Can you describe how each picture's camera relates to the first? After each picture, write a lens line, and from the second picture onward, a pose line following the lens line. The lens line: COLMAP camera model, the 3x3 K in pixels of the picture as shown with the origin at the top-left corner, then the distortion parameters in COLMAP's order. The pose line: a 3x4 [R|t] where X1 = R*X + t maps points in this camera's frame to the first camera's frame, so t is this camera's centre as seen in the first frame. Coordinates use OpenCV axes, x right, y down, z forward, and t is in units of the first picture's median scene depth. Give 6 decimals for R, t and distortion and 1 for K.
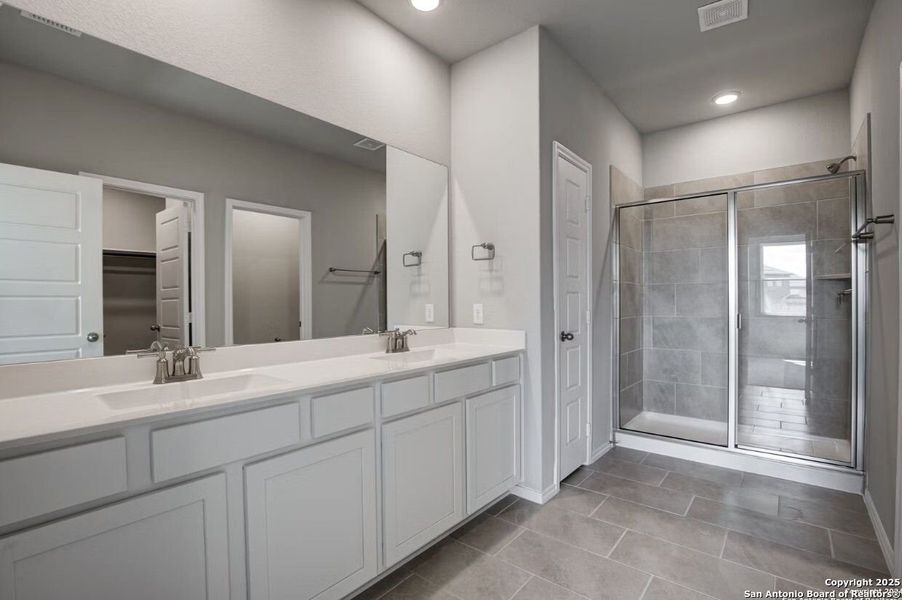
lens RADIAL K [[408.8, 0, 450.4], [0, 408.8, 302.9], [0, 0, 1]] dist [-0.027178, 0.003447]
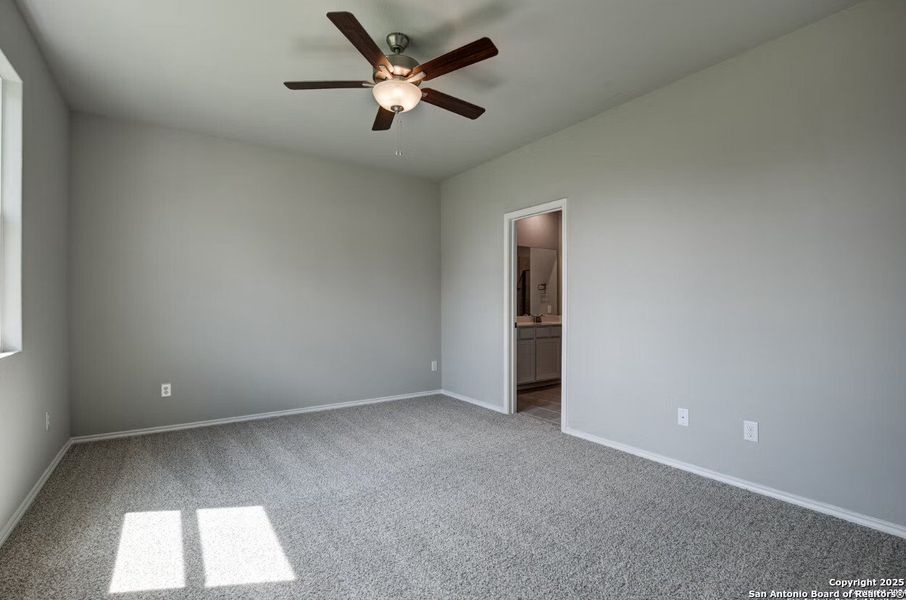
lens RADIAL K [[413.0, 0, 454.4], [0, 413.0, 301.2], [0, 0, 1]] dist [-0.026904, 0.000973]
pose [[0.962096, 0.004421, -0.272674, 0.078416], [-0.004756, 0.999989, -0.000569, -0.019386], [0.272668, 0.001844, 0.962106, -1.586946]]
